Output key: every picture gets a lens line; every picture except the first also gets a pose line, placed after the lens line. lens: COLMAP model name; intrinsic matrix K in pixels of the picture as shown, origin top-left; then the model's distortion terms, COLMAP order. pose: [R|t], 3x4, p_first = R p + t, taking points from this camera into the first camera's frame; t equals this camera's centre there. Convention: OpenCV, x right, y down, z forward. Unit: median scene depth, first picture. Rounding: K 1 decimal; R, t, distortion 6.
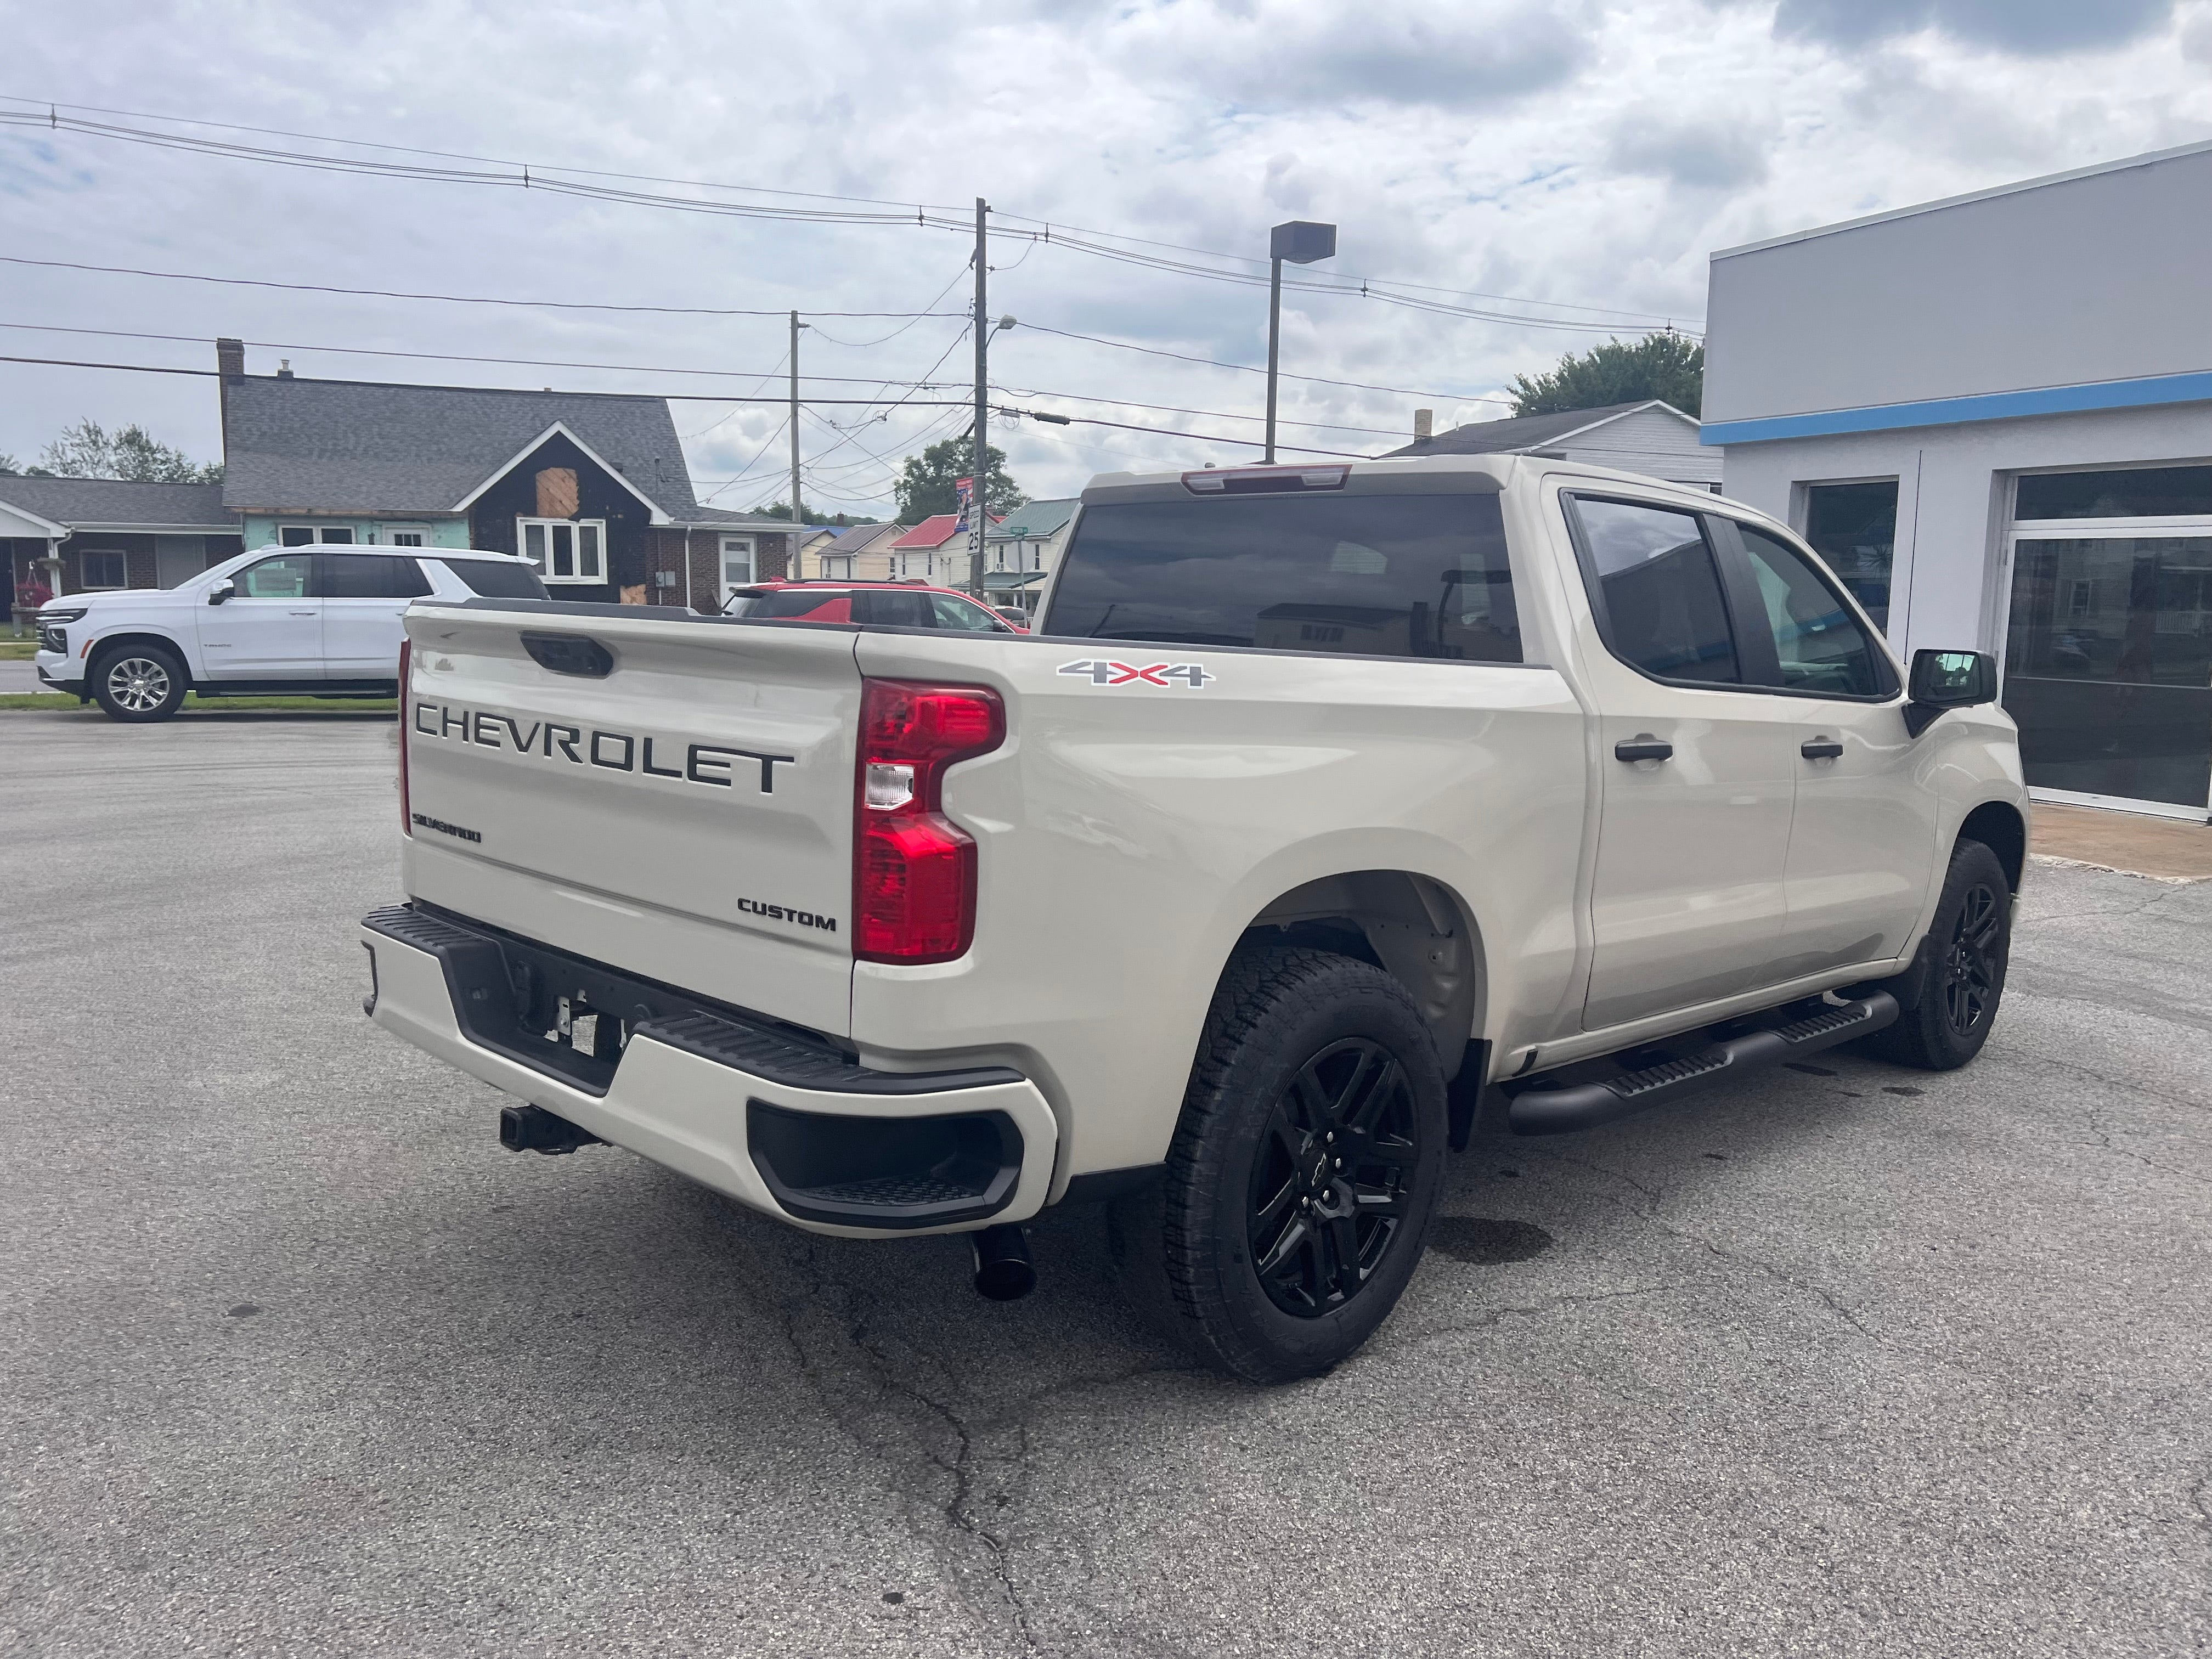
lens RADIAL K [[1662.4, 0, 1122.4], [0, 1662.4, 817.8], [0, 0, 1]] dist [0.052786, -0.054211]
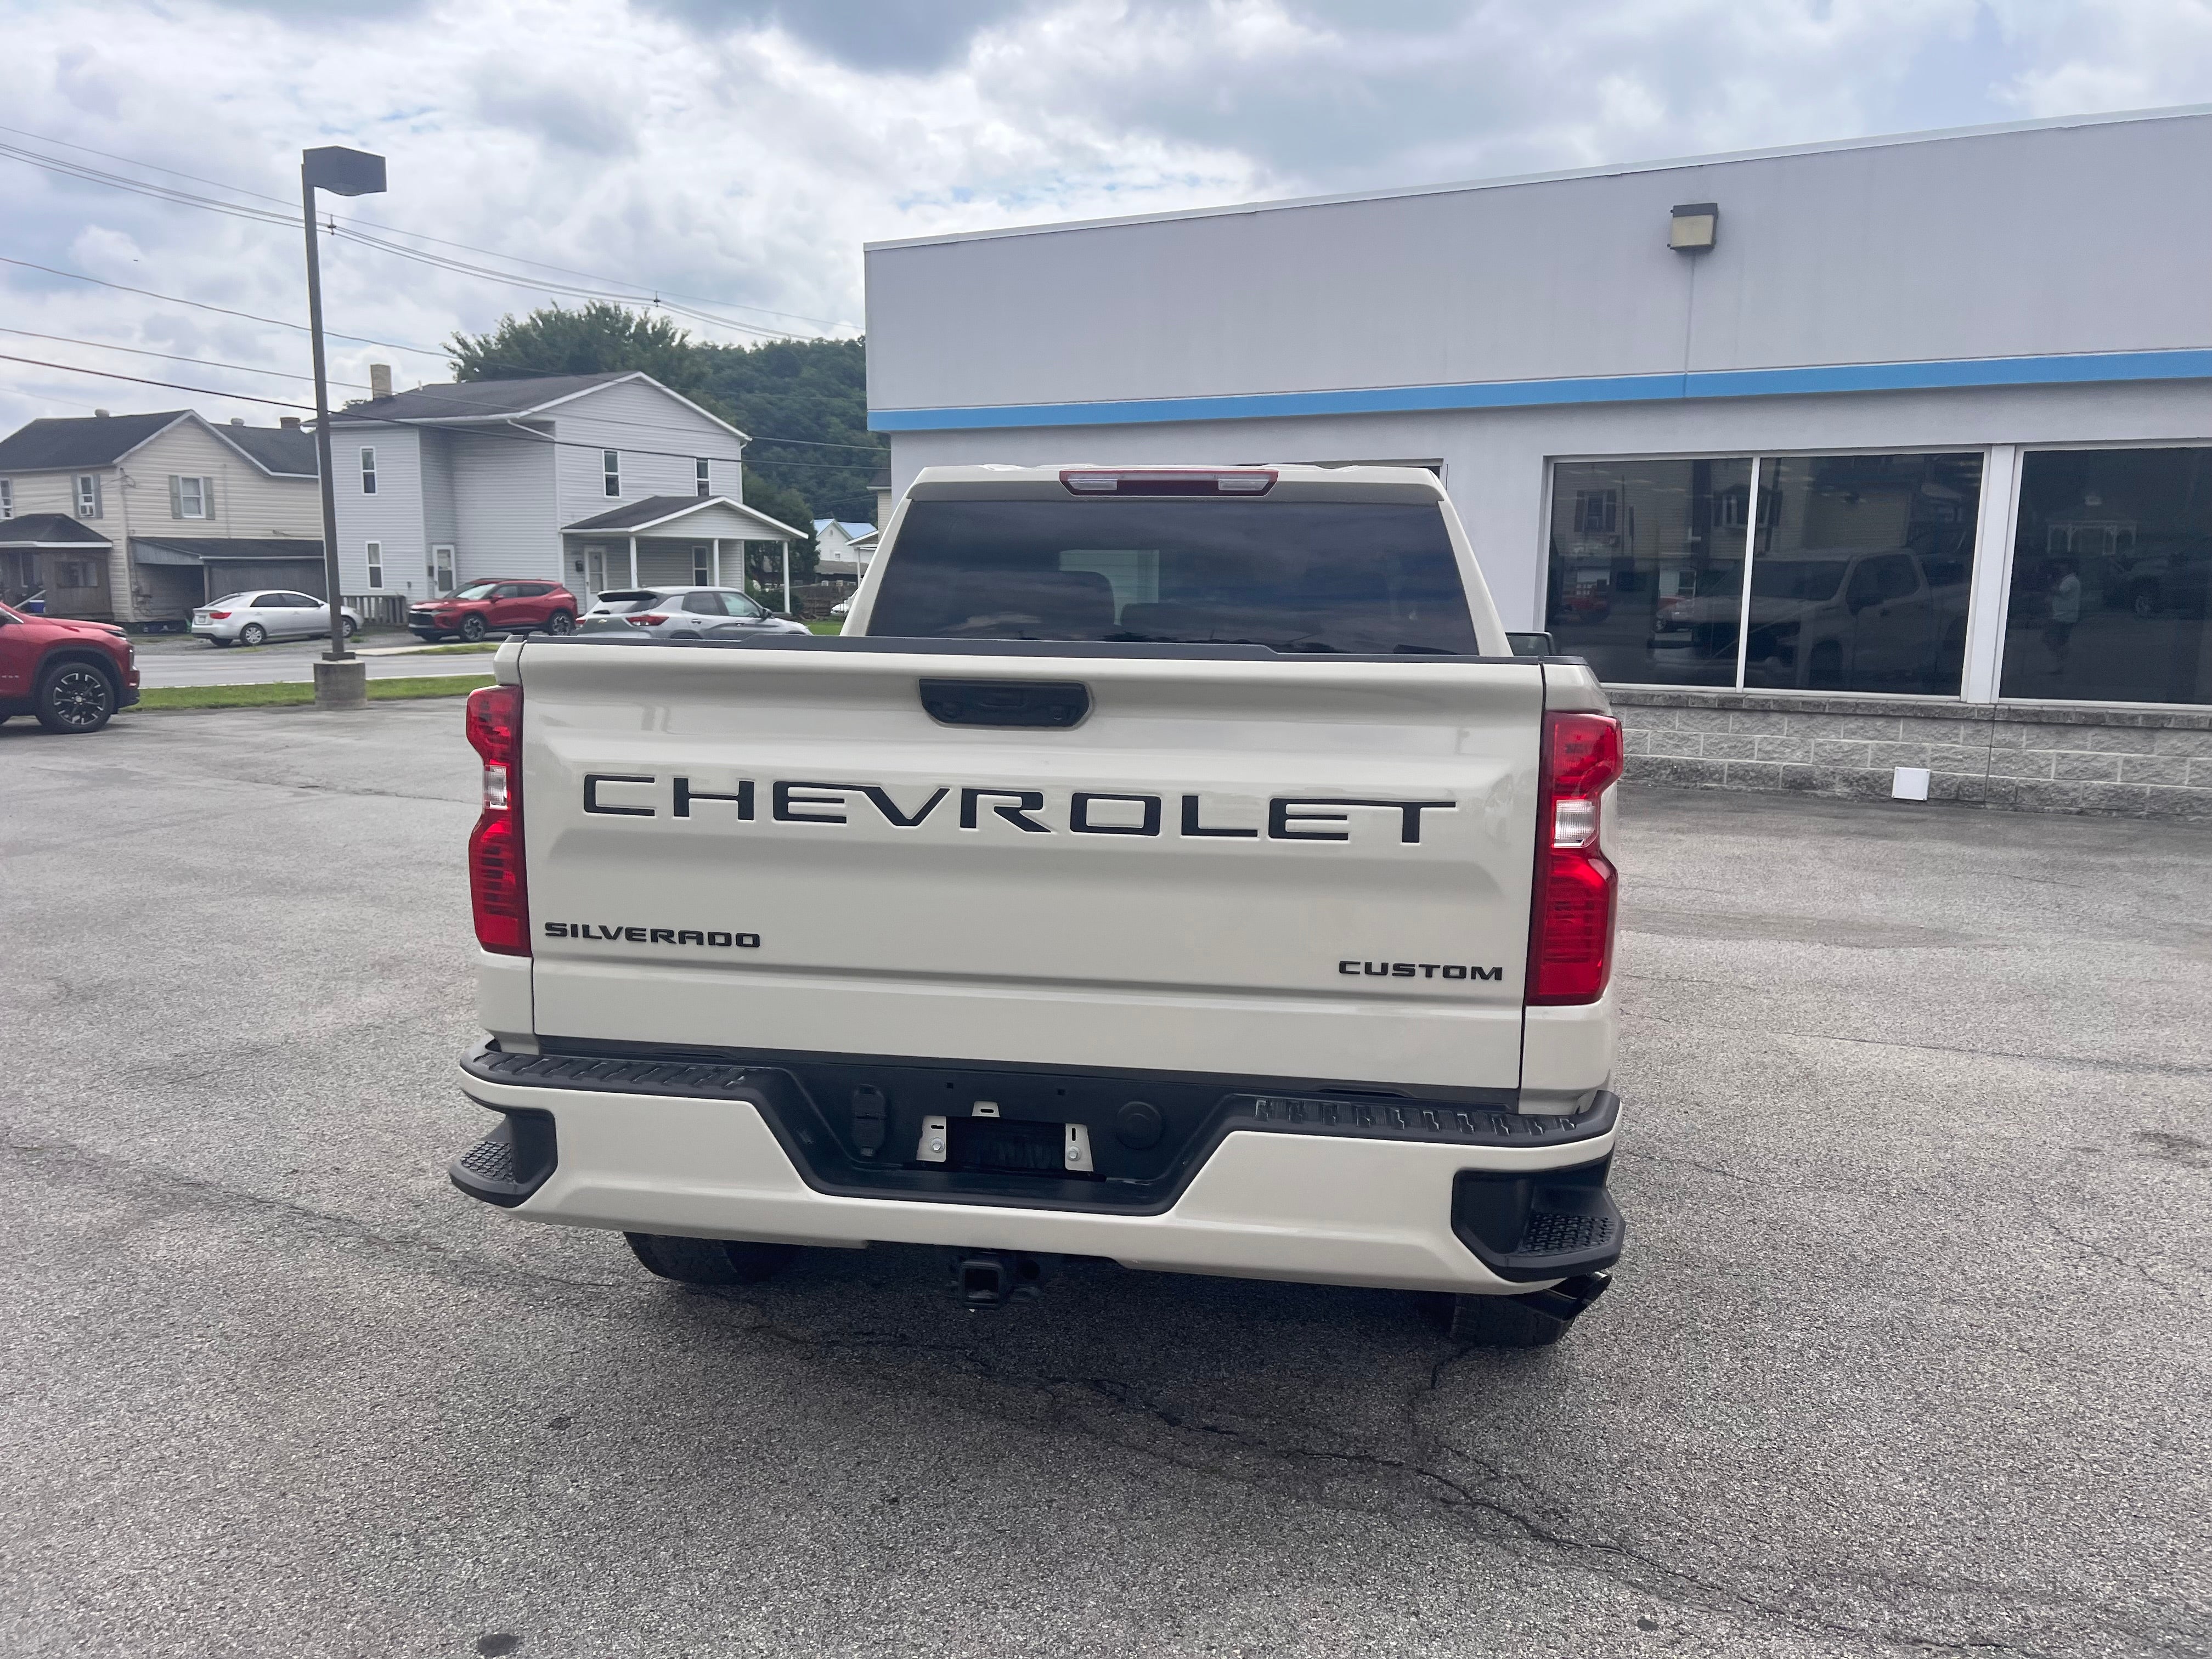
lens RADIAL K [[1662.4, 0, 1122.6], [0, 1662.4, 853.0], [0, 0, 1]] dist [0.052786, -0.054211]
pose [[0.815580, -0.105946, 0.568863, -0.569592], [0.084660, 0.994364, 0.063815, -0.053770], [-0.572418, -0.003886, 0.819953, 0.219984]]
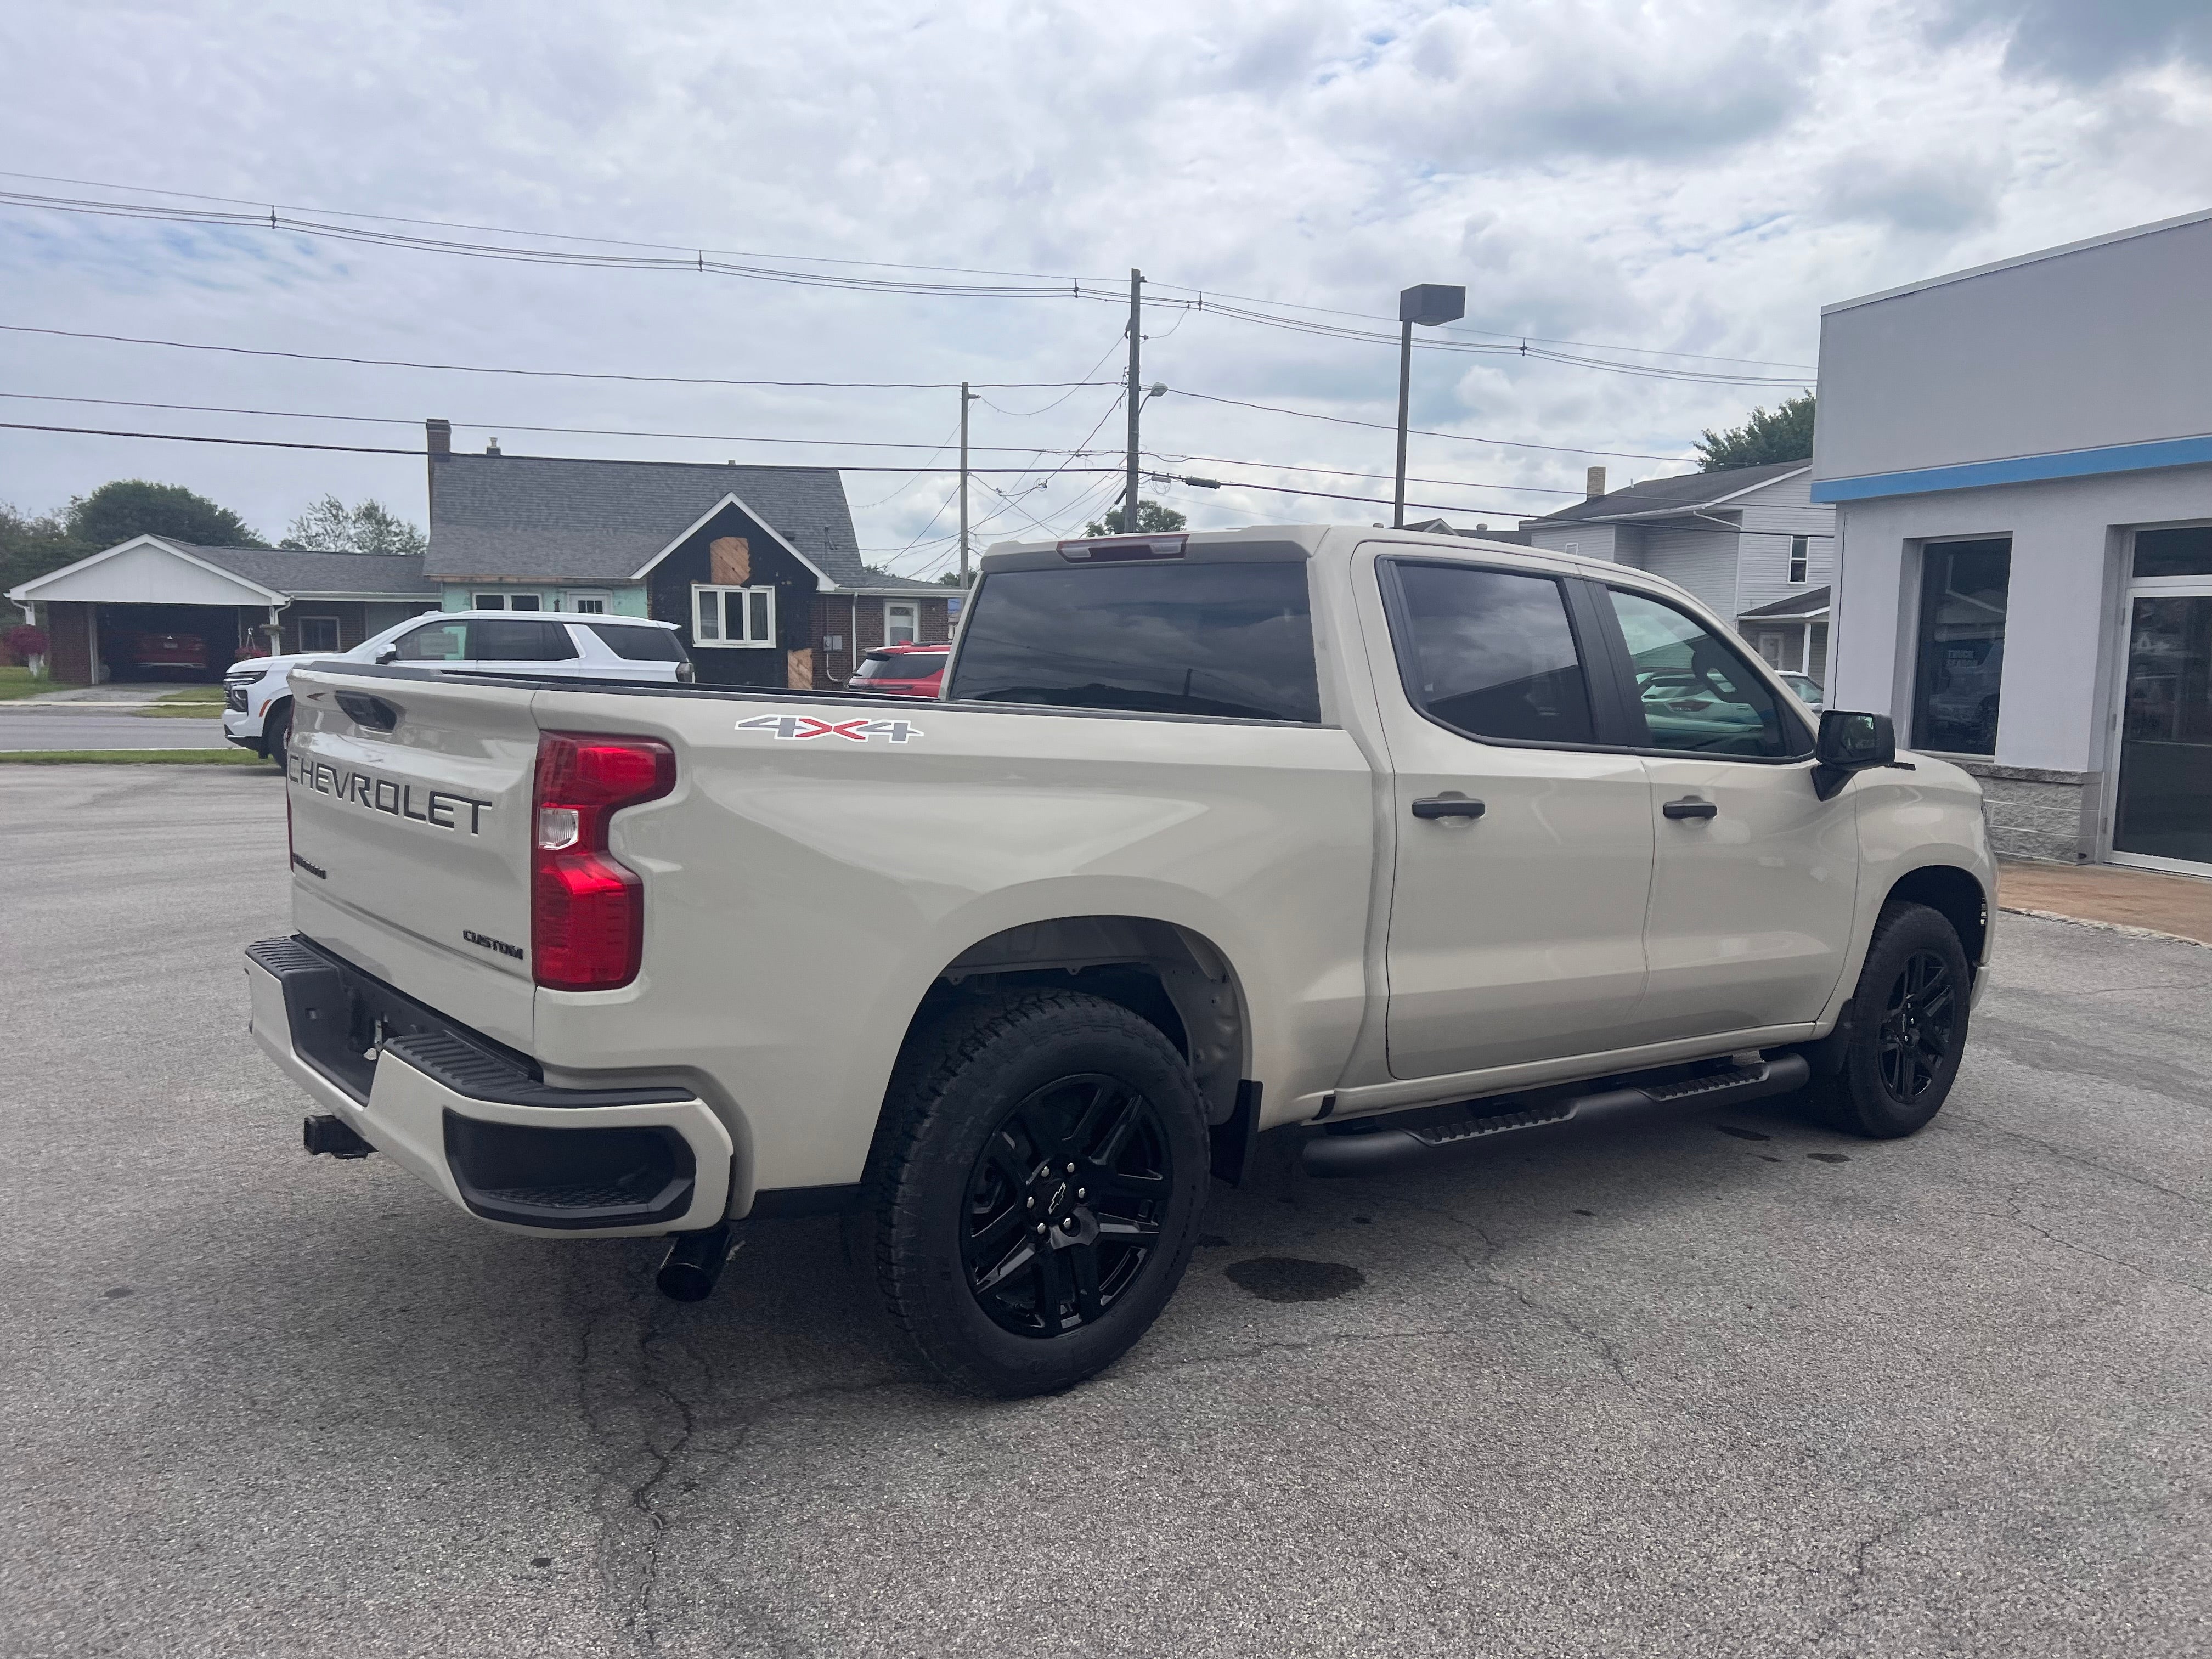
lens RADIAL K [[1662.4, 0, 1121.7], [0, 1662.4, 842.5], [0, 0, 1]] dist [0.052786, -0.054211]
pose [[0.993679, 0.010932, -0.111729, 0.224336], [-0.013378, 0.999686, -0.021167, 0.005543], [0.111463, 0.022528, 0.993513, -0.042772]]
